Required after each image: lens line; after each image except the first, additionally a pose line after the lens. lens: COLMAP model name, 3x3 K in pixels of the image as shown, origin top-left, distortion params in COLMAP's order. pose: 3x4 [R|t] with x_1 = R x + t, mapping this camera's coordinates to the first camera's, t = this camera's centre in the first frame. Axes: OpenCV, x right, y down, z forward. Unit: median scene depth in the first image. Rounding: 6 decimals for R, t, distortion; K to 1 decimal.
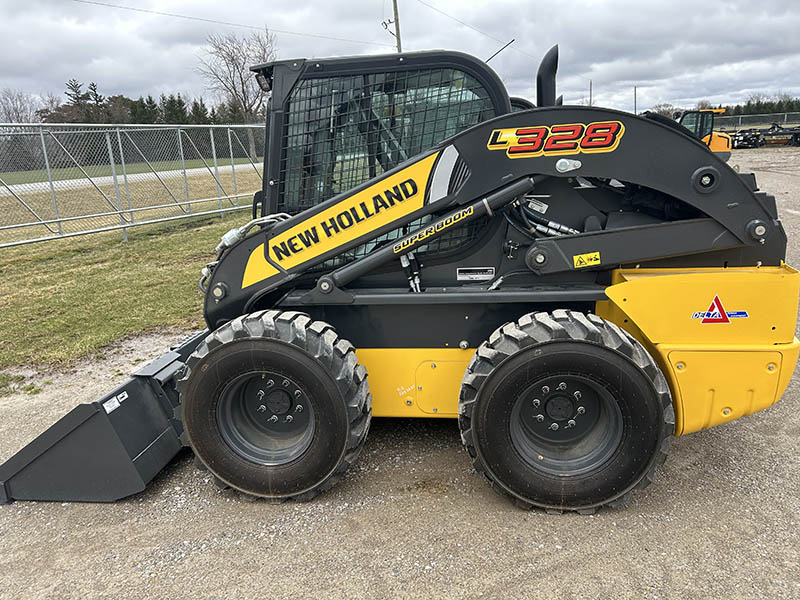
lens RADIAL K [[607.8, 0, 392.1], [0, 607.8, 306.2], [0, 0, 1]] dist [0.041790, -0.037855]
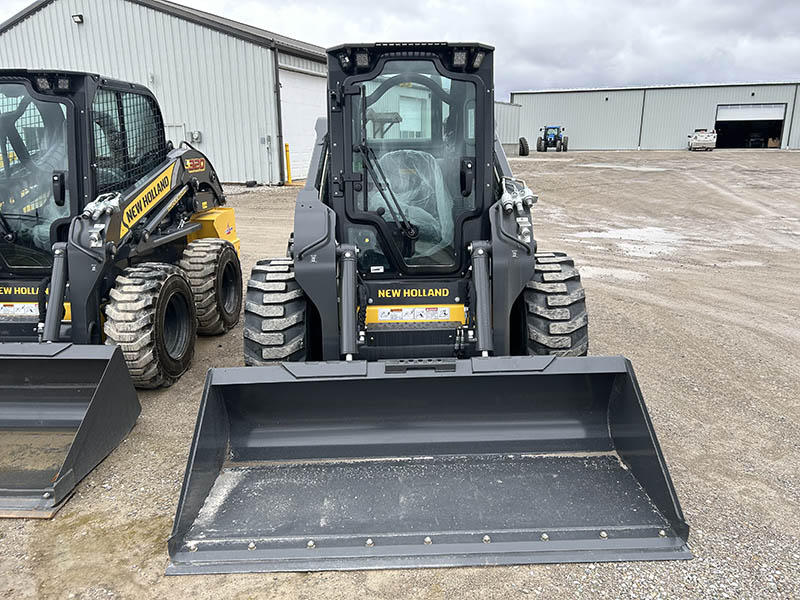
lens RADIAL K [[607.8, 0, 402.6], [0, 607.8, 296.9], [0, 0, 1]] dist [0.041790, -0.037855]
pose [[-0.165296, -0.192223, 0.967330, -1.443596], [0.271285, 0.934125, 0.231981, -0.278424], [-0.948199, 0.300768, -0.102260, 1.469404]]
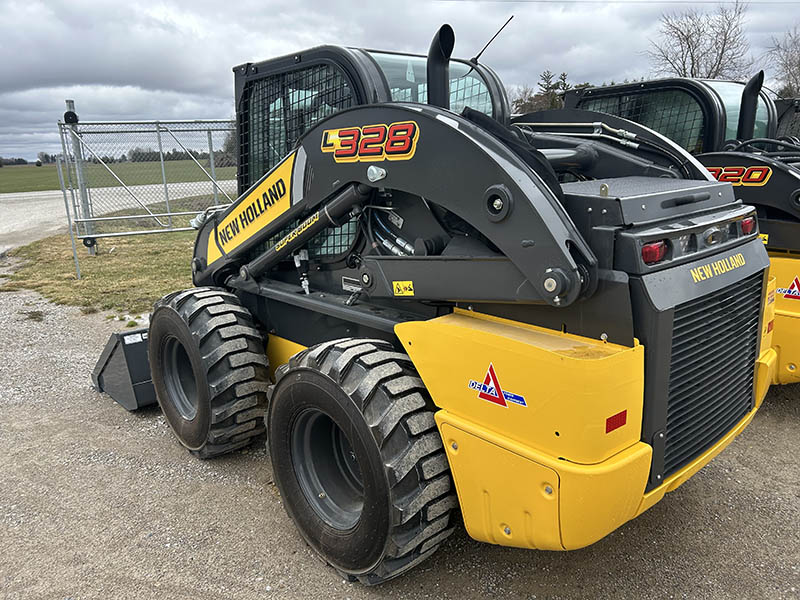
lens RADIAL K [[607.8, 0, 392.6], [0, 607.8, 303.9], [0, 0, 1]] dist [0.041790, -0.037855]
pose [[0.760600, 0.180801, -0.623537, 0.822988], [-0.169688, 0.982416, 0.077874, -0.116069], [0.626652, 0.046576, 0.777906, 0.346138]]
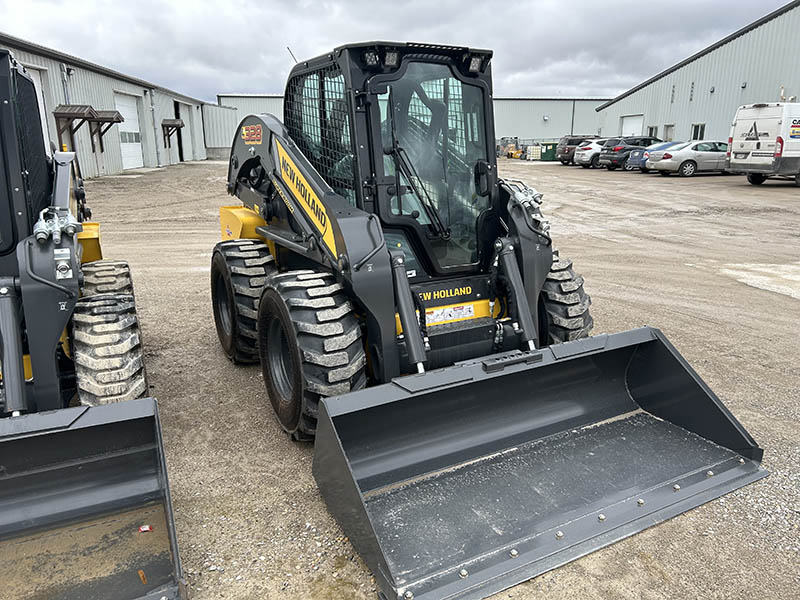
lens RADIAL K [[607.8, 0, 402.6], [0, 607.8, 294.2], [0, 0, 1]] dist [0.041790, -0.037855]
pose [[-0.596581, -0.140117, 0.790226, -1.181324], [0.240655, 0.908098, 0.342700, -0.437543], [-0.765621, 0.394620, -0.508034, 2.012312]]
